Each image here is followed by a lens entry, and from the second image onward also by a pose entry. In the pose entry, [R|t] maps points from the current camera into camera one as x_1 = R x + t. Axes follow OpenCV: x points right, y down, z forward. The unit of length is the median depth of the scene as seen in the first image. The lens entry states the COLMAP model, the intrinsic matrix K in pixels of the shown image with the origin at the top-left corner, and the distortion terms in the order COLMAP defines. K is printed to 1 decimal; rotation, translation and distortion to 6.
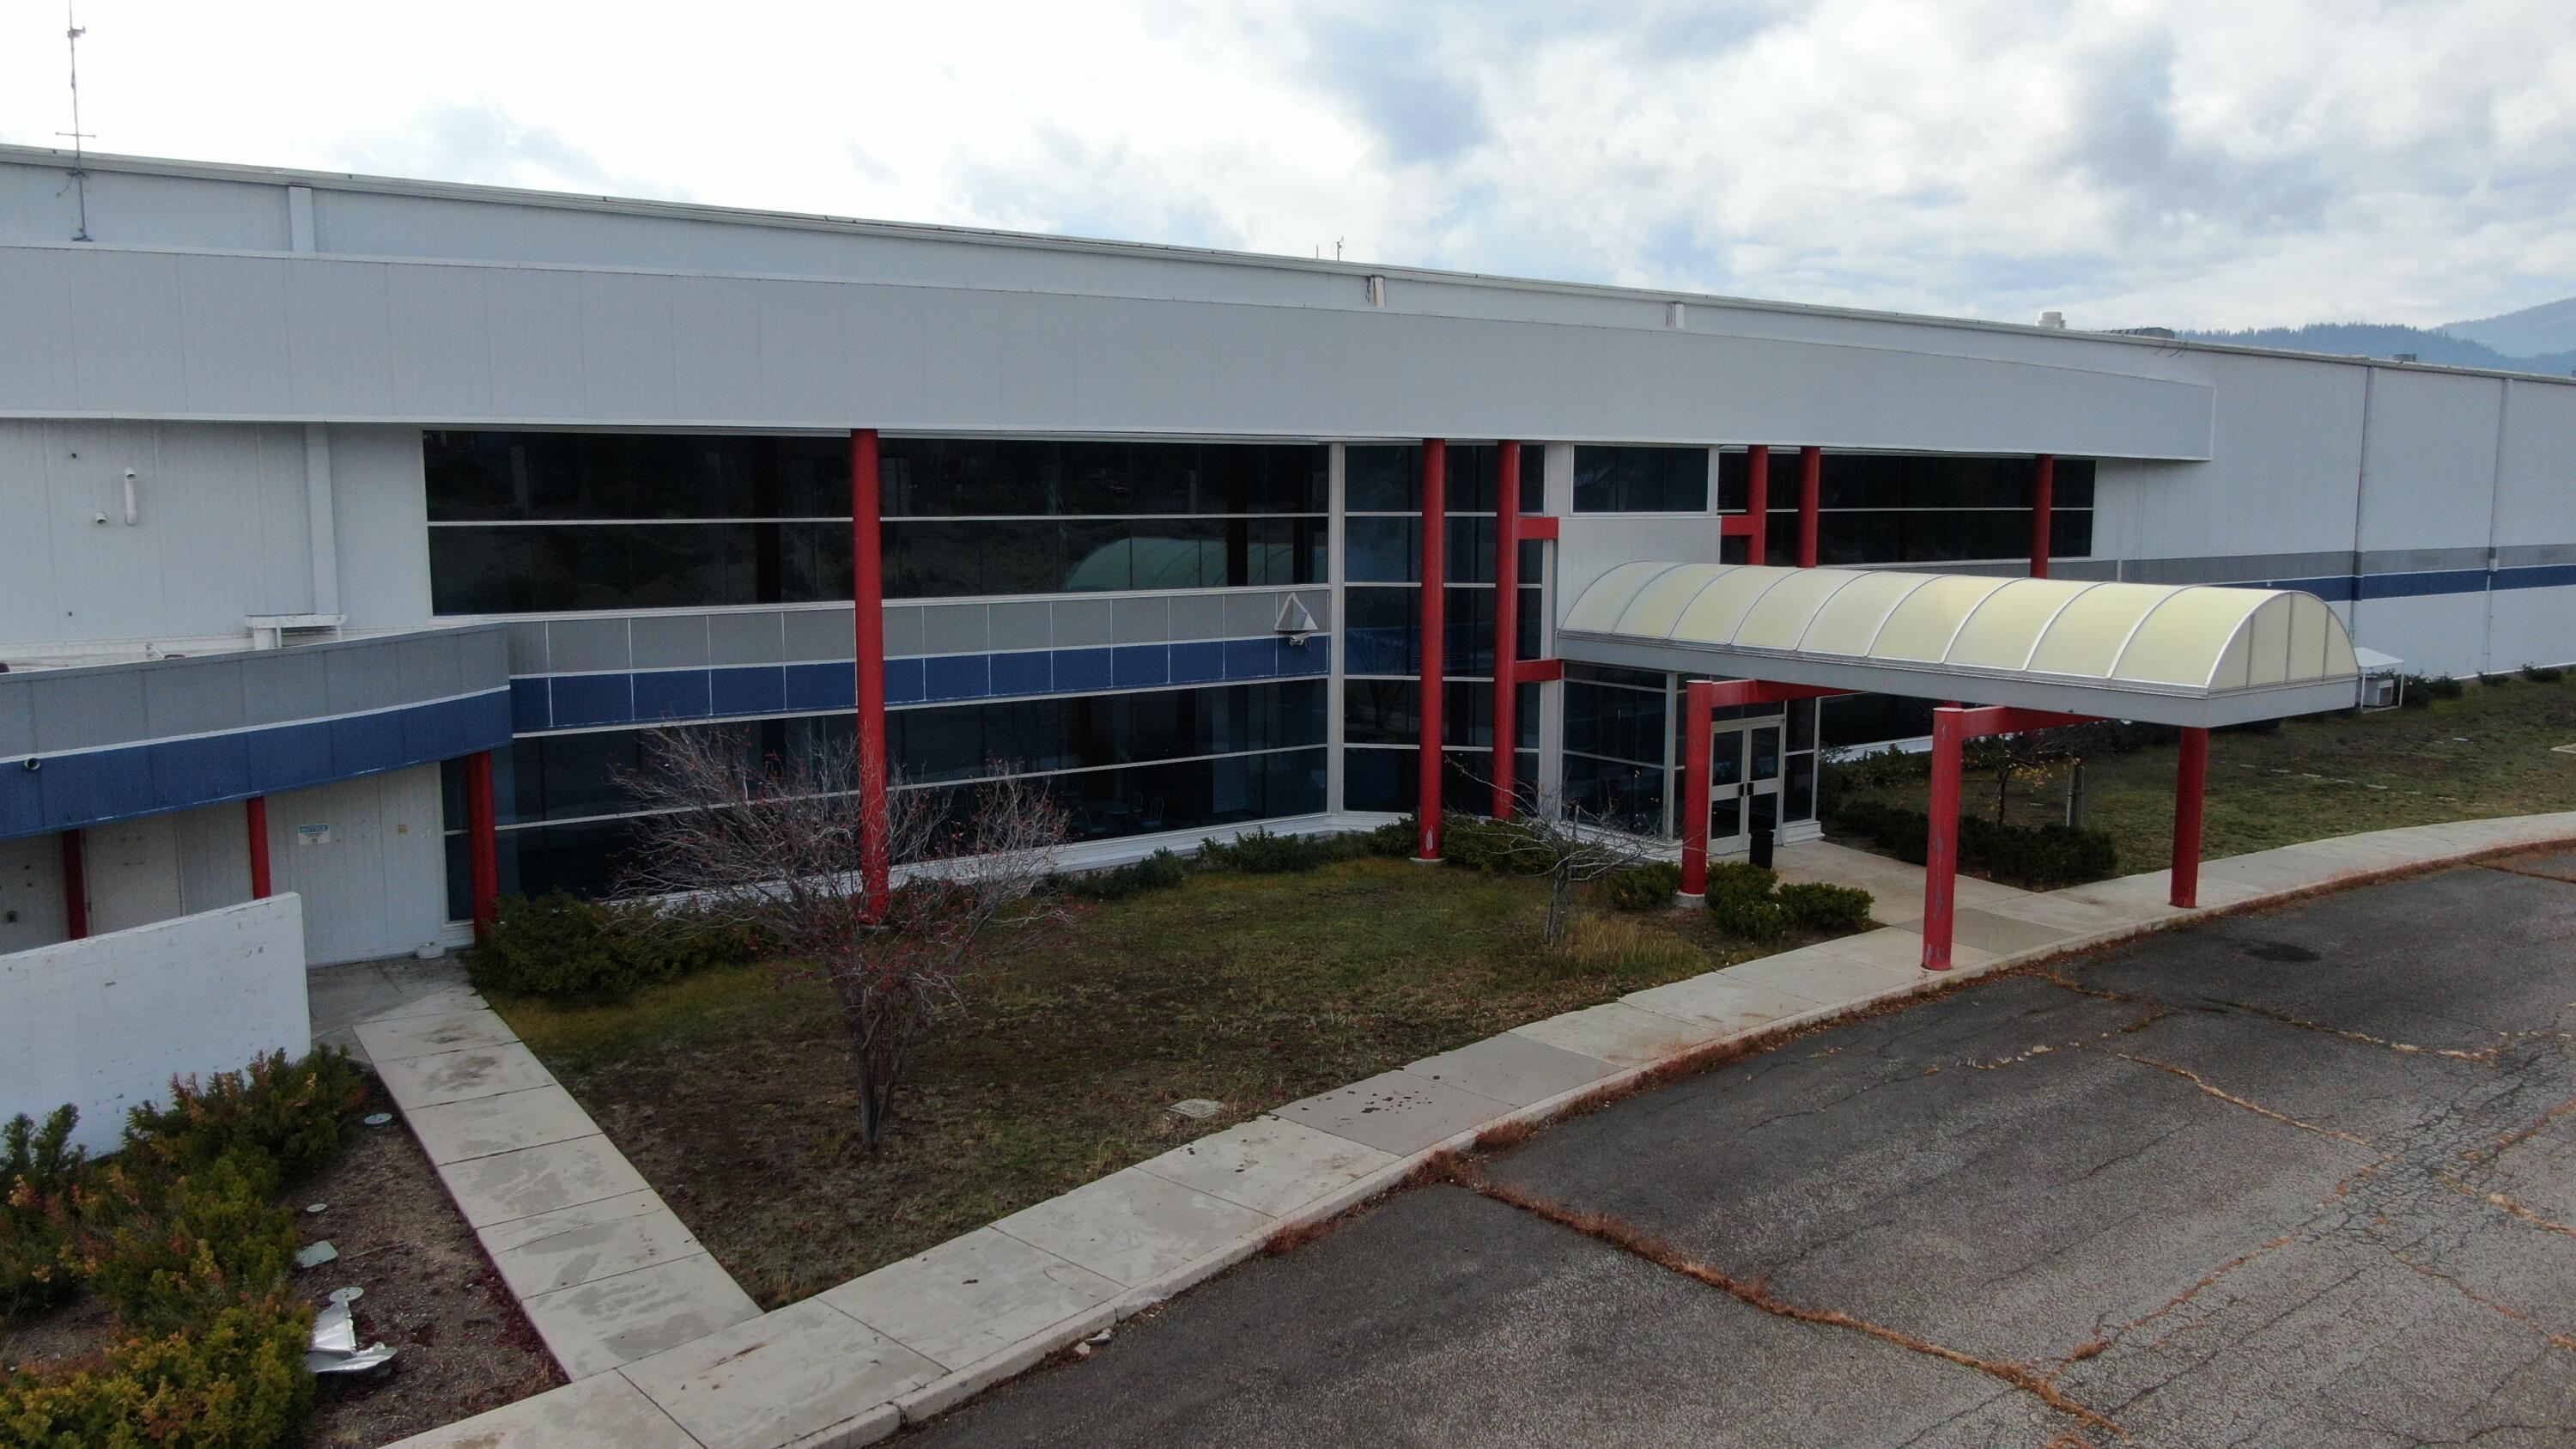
lens RADIAL K [[1858.6, 0, 1289.2], [0, 1858.6, 732.0], [0, 0, 1]] dist [-0.024329, 0.006002]
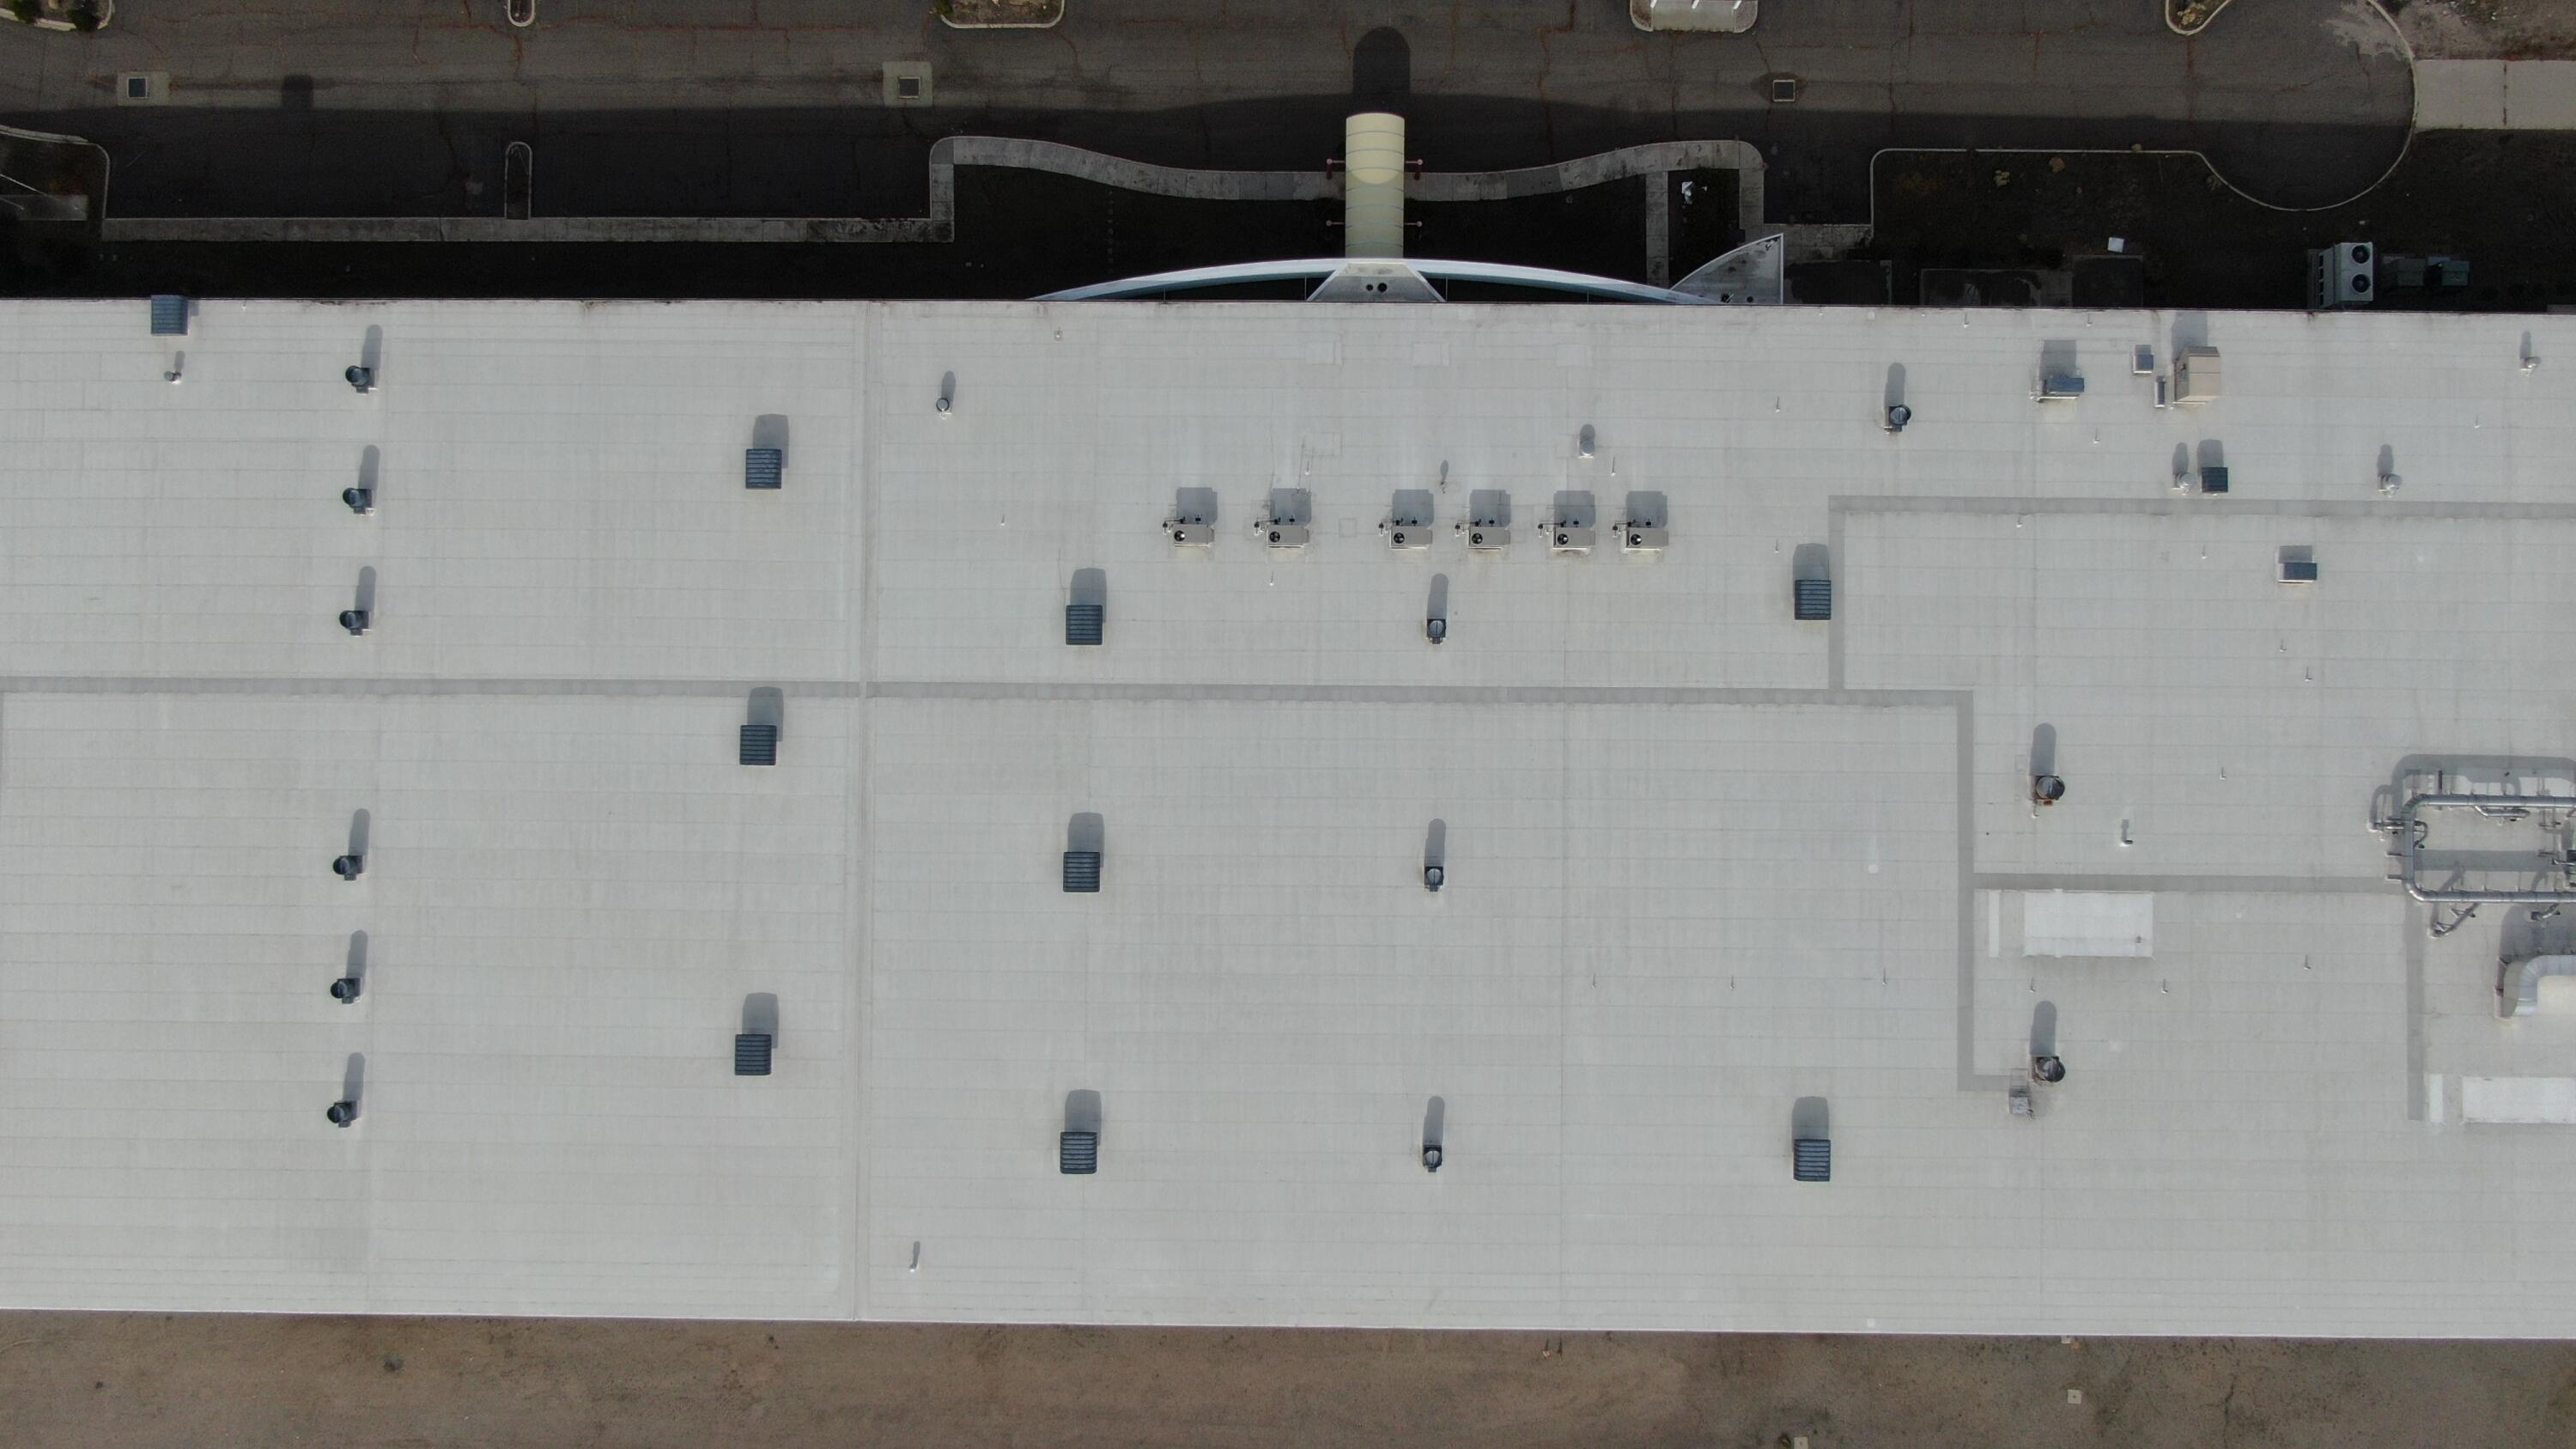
lens RADIAL K [[1858.6, 0, 1291.0], [0, 1858.6, 710.0], [0, 0, 1]] dist [-0.024329, 0.006002]
pose [[-0.804918, -0.593104, 0.018302, -0.413615], [0.085129, -0.084896, 0.992747, -6.038391], [-0.587249, 0.800637, 0.118825, 2.051150]]
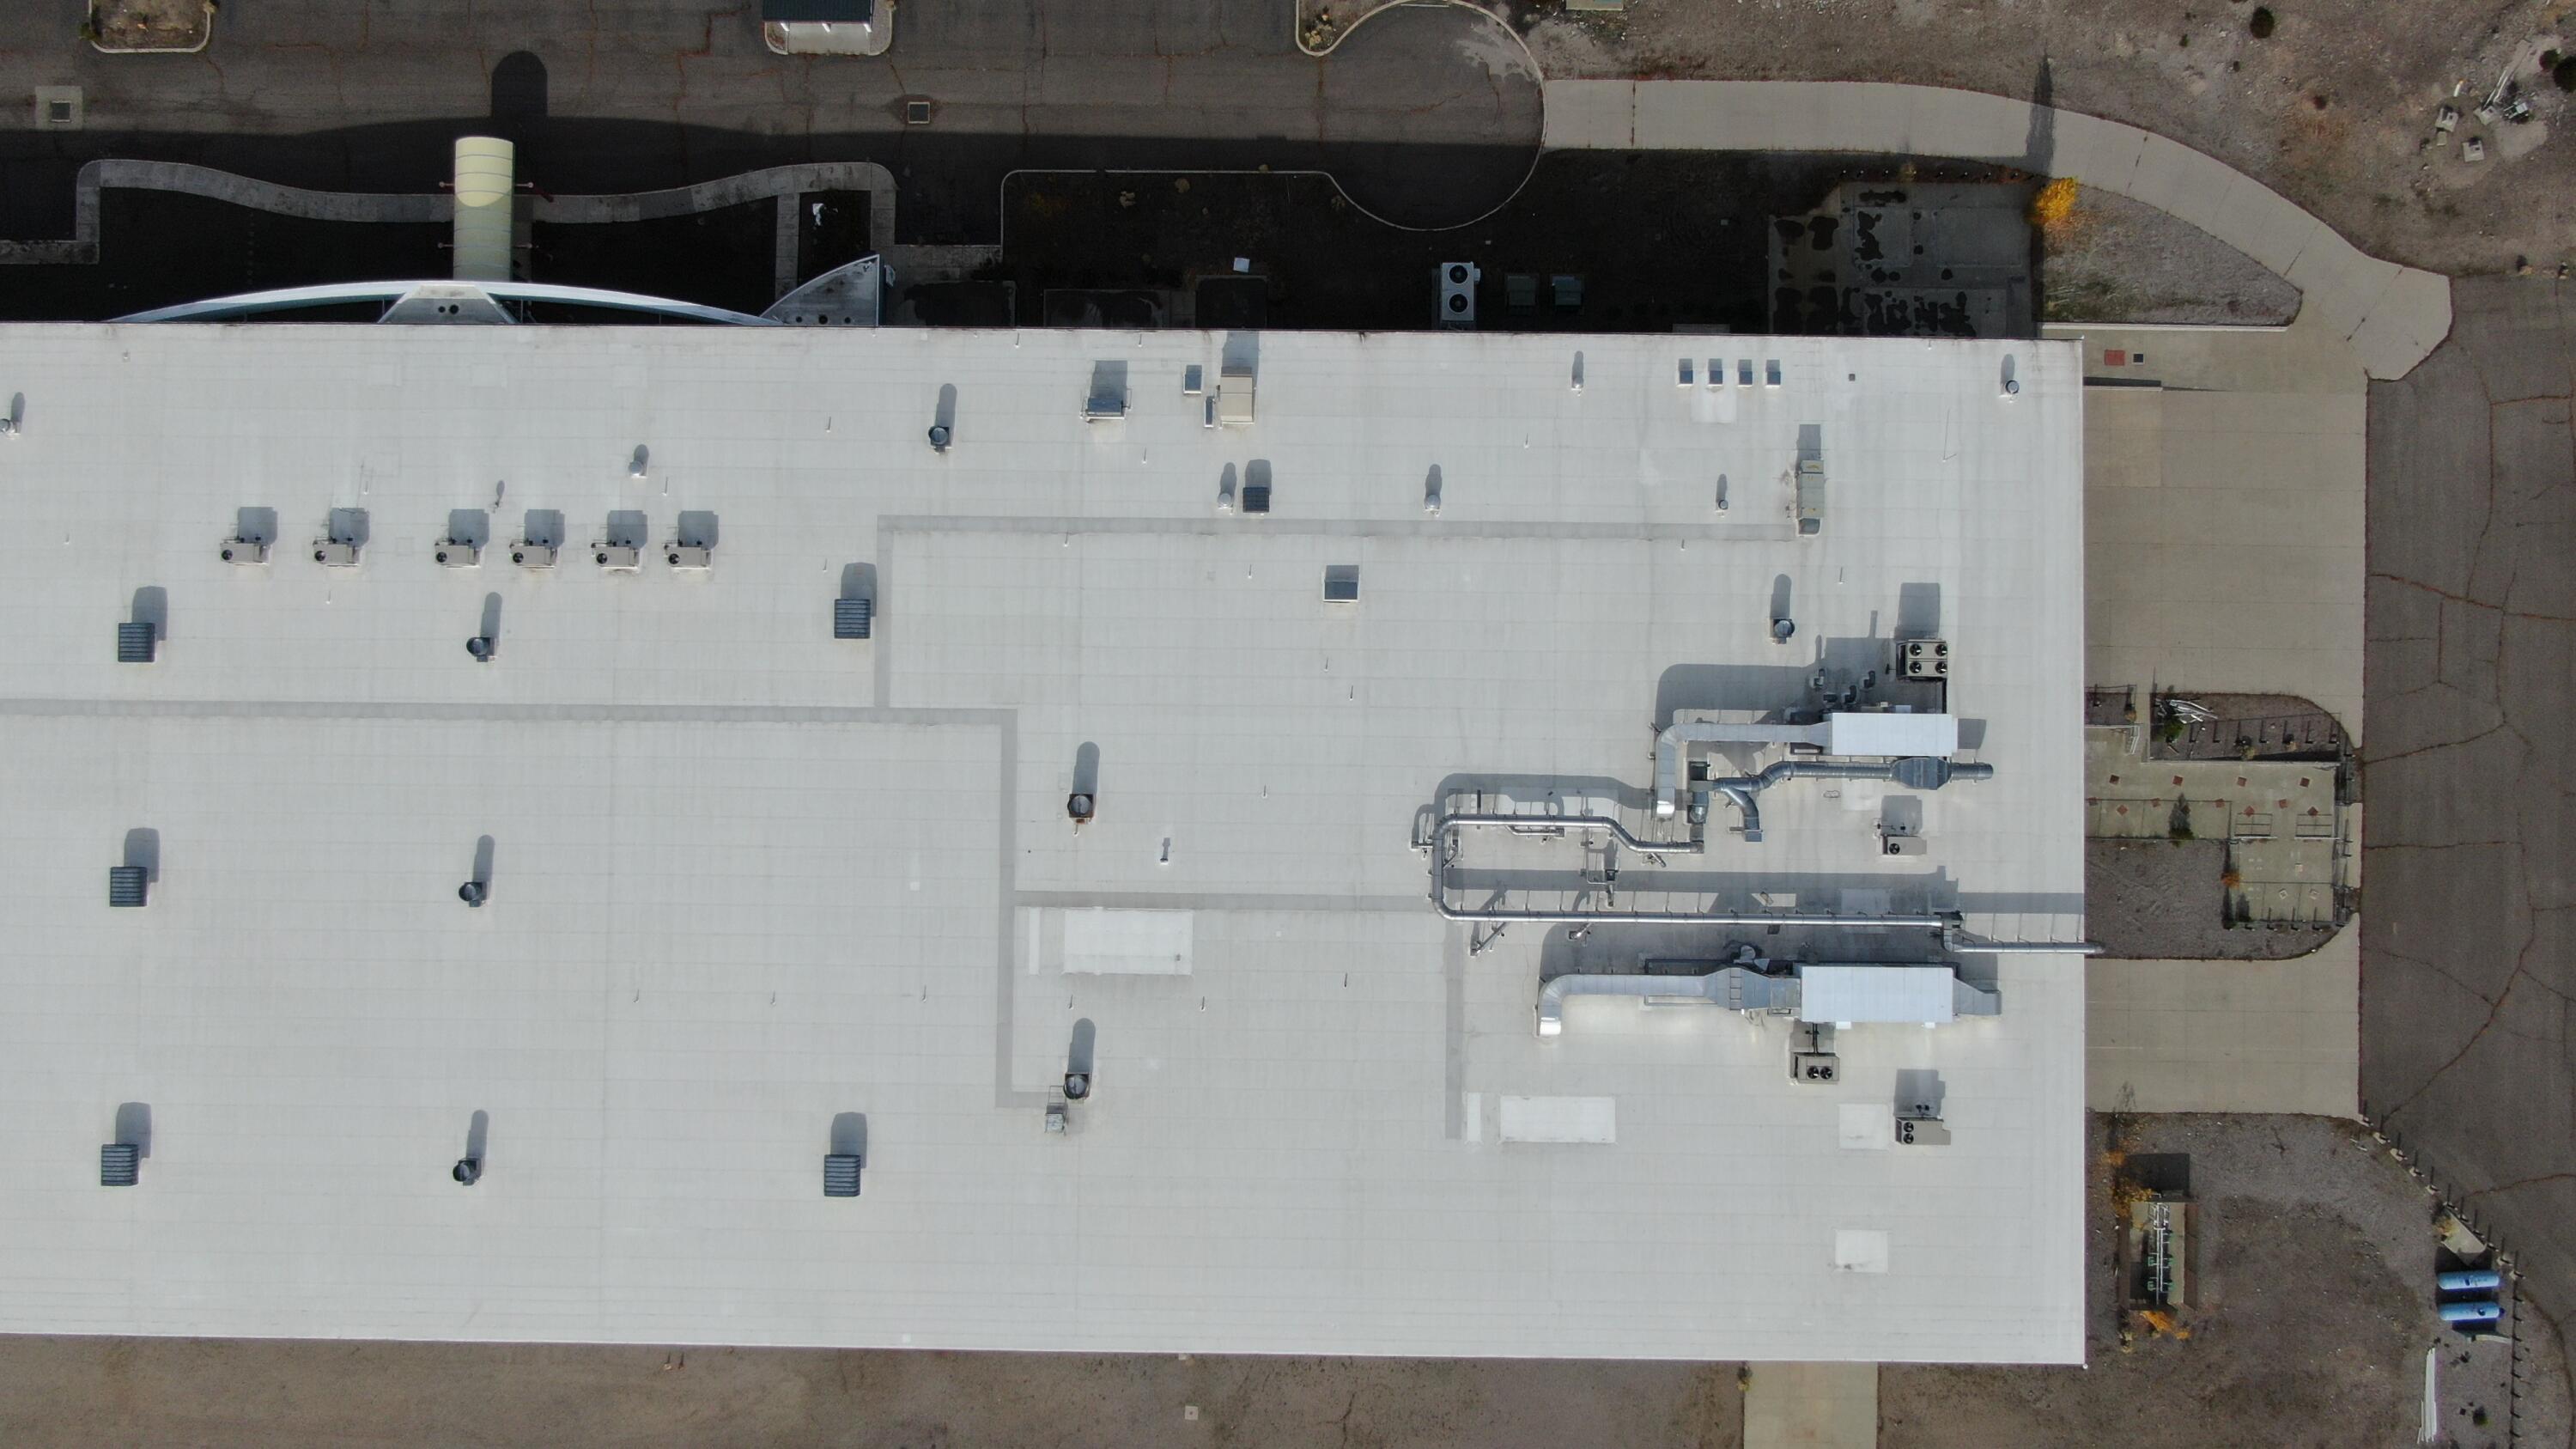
lens RADIAL K [[1858.6, 0, 1288.3], [0, 1858.6, 721.0], [0, 0, 1]] dist [-0.024329, 0.006002]
pose [[-0.804017, -0.594433, 0.014348, -2.663690], [0.078055, -0.081592, 0.993605, -5.845997], [-0.589460, 0.799995, 0.112000, 0.397674]]
